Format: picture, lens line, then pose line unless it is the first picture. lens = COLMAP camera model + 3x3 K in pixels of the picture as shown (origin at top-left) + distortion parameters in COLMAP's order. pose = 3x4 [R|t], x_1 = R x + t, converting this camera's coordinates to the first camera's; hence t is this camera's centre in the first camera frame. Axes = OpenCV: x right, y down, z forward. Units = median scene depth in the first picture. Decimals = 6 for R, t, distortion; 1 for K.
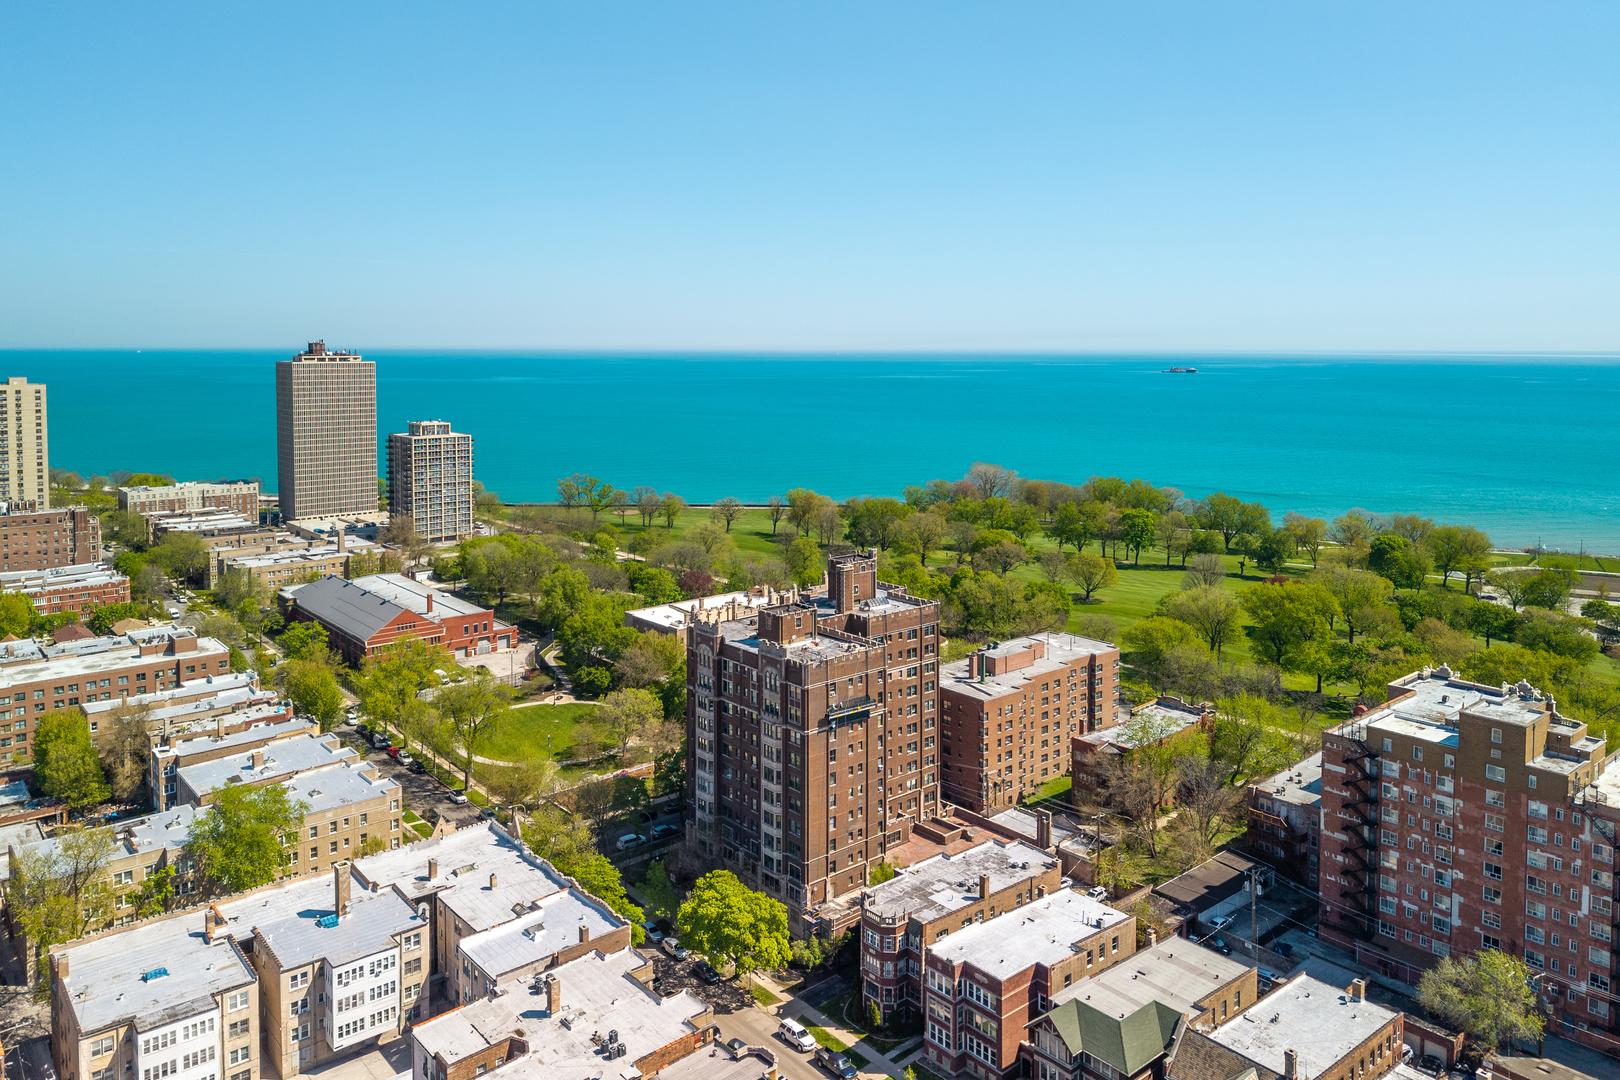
lens RADIAL K [[1166.1, 0, 811.7], [0, 1166.1, 392.4], [0, 0, 1]] dist [-0.004462, 0.002547]
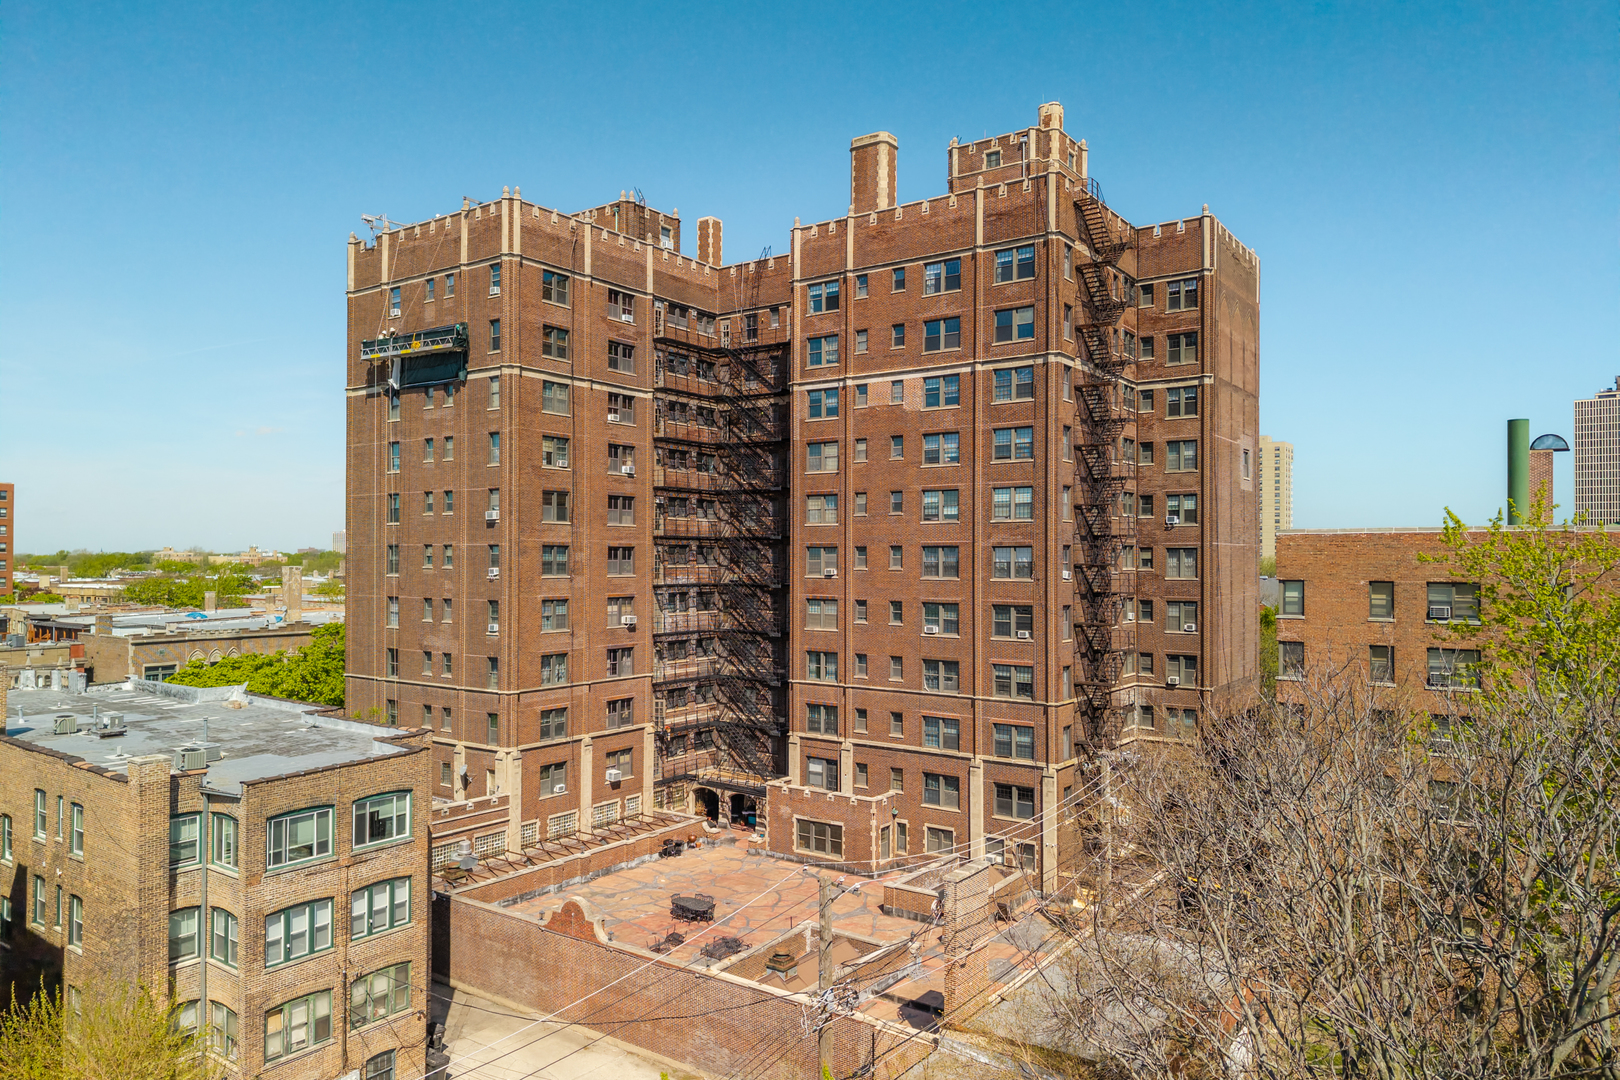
lens RADIAL K [[1116.1, 0, 810.0], [0, 1116.1, 540.0], [0, 0, 1]] dist [0.045868, -0.000267]
pose [[0.229774, -0.011474, -0.973176, 0.458580], [-0.044133, 0.998779, -0.022196, 0.343565], [0.972243, 0.048049, 0.228987, 1.047338]]
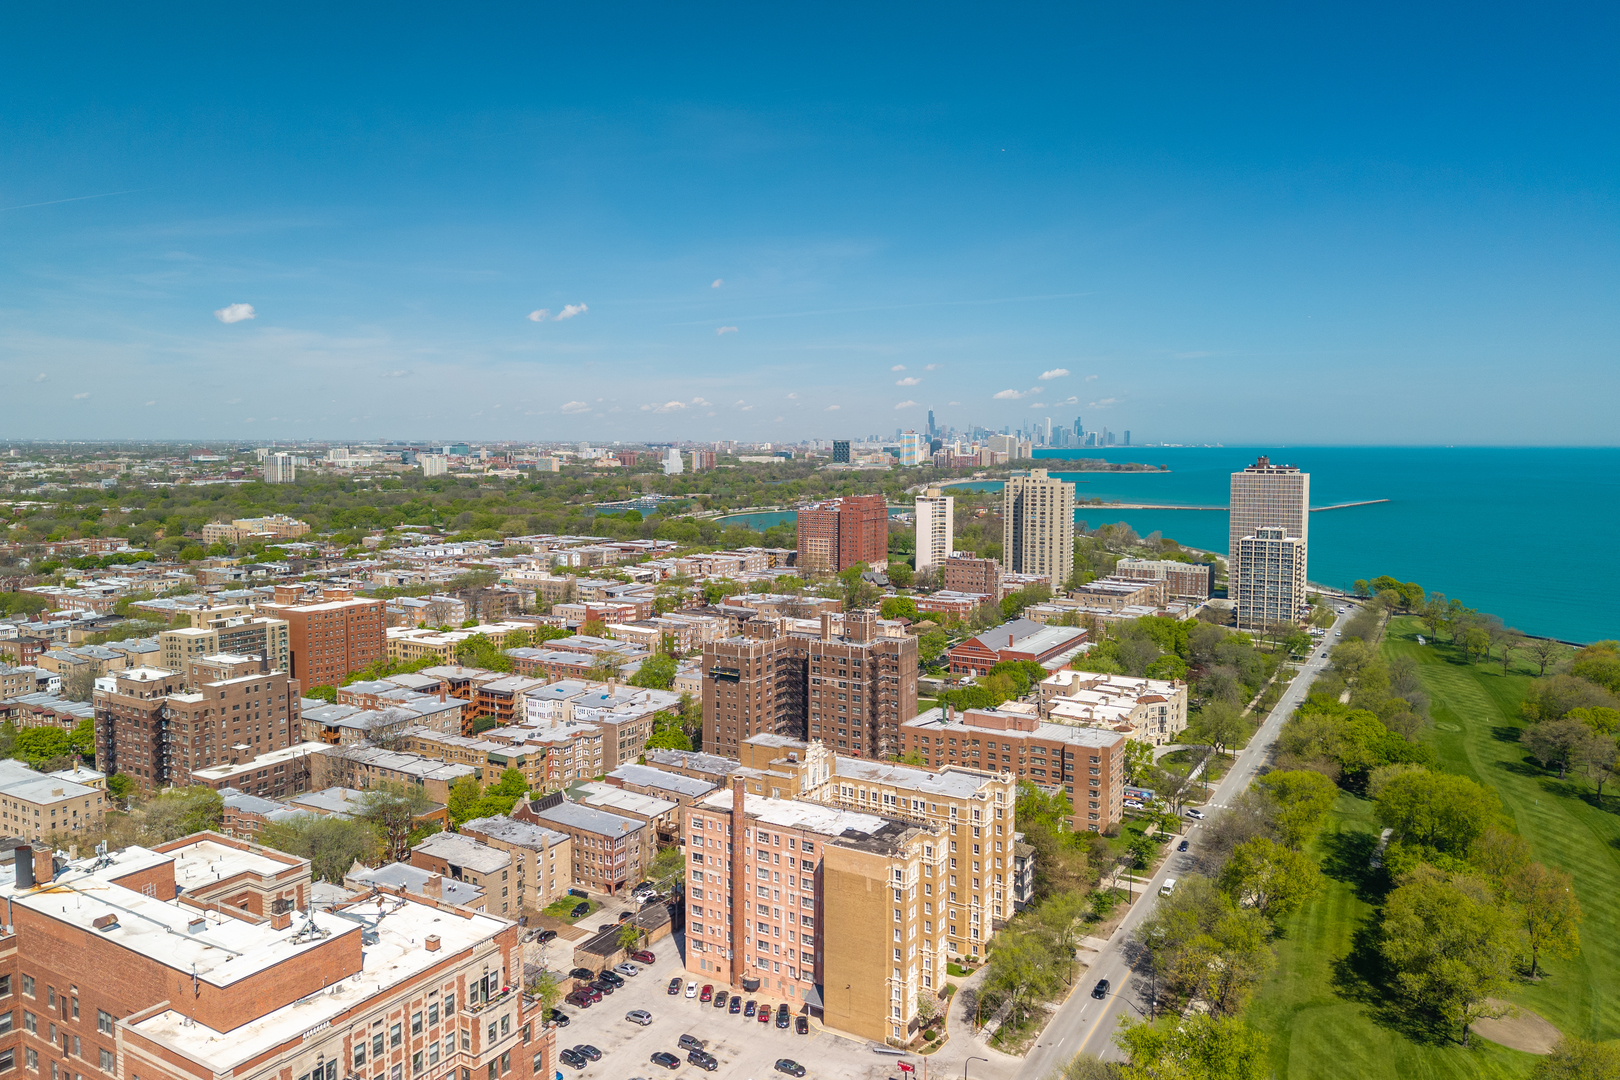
lens RADIAL K [[1148.7, 0, 806.4], [0, 1148.7, 508.7], [0, 0, 1]] dist [0.172130, -0.001358]
pose [[0.313279, 0.059237, -0.947812, 1.840141], [-0.041816, 0.997945, 0.048549, -0.091233], [0.948740, 0.024425, 0.315113, 0.522785]]
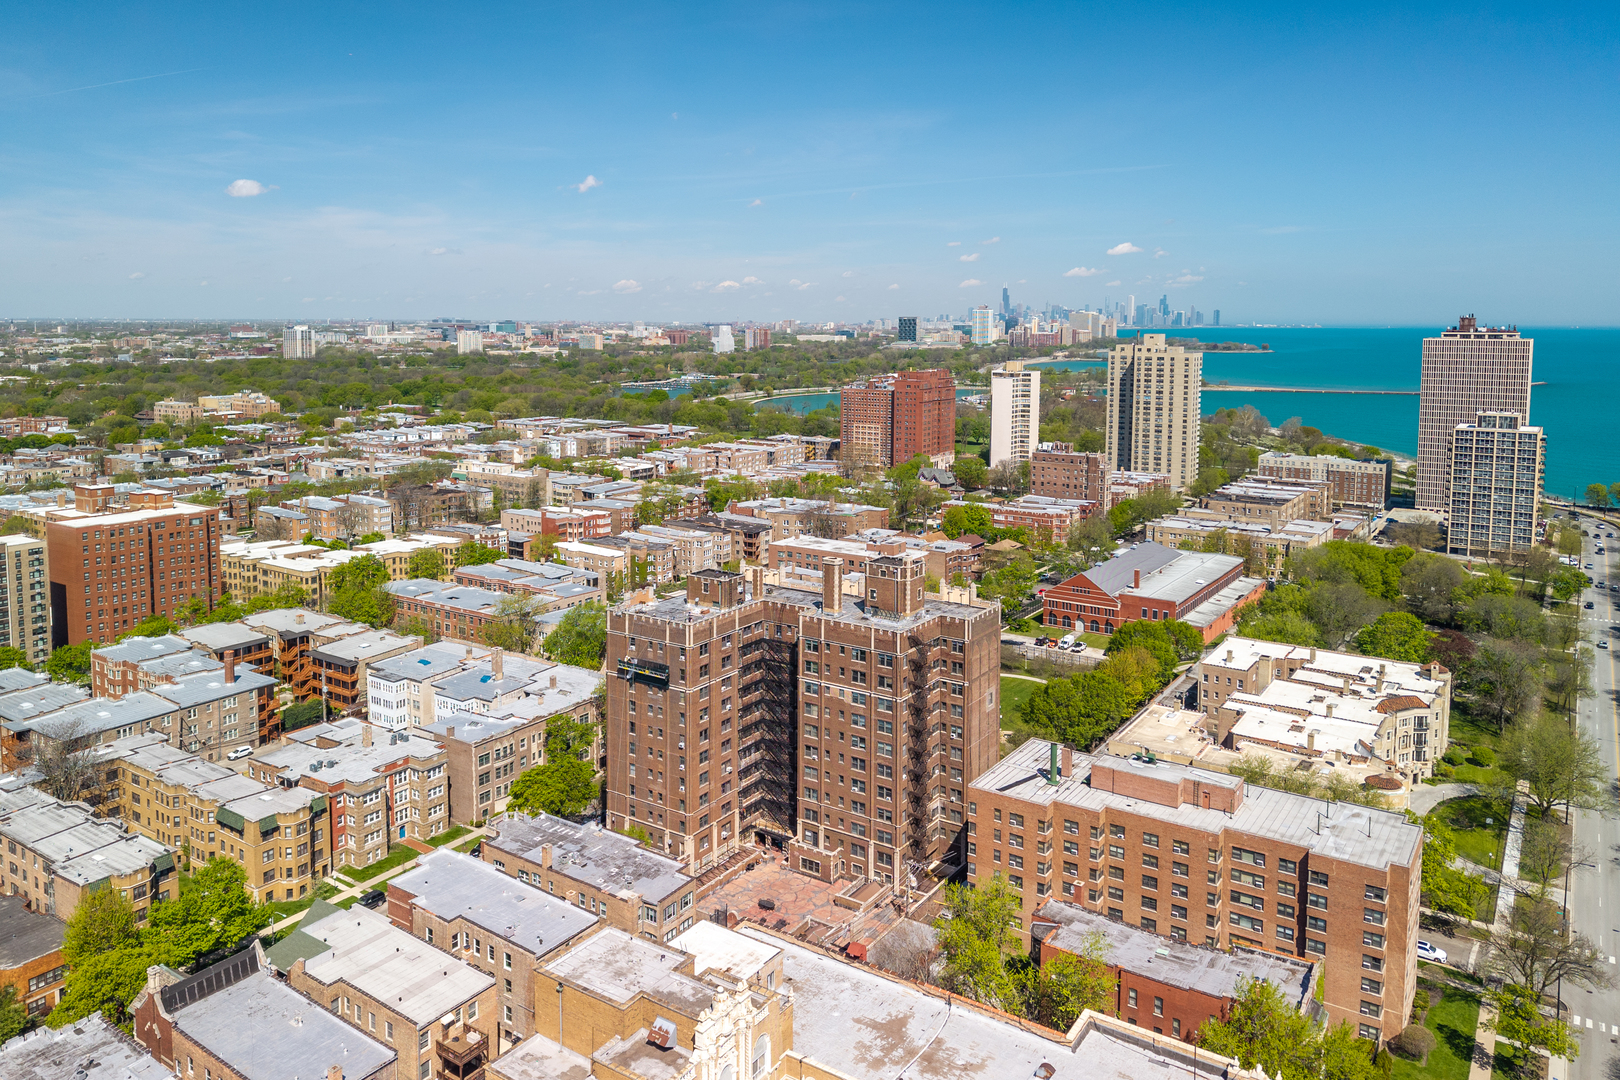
lens RADIAL K [[1185.3, 0, 804.2], [0, 1185.3, 416.7], [0, 0, 1]] dist [0.054635, -0.003019]
pose [[0.256815, 0.080293, -0.963119, 1.062300], [-0.043901, 0.996483, 0.071369, -0.032776], [0.965463, 0.023954, 0.259437, 0.855933]]
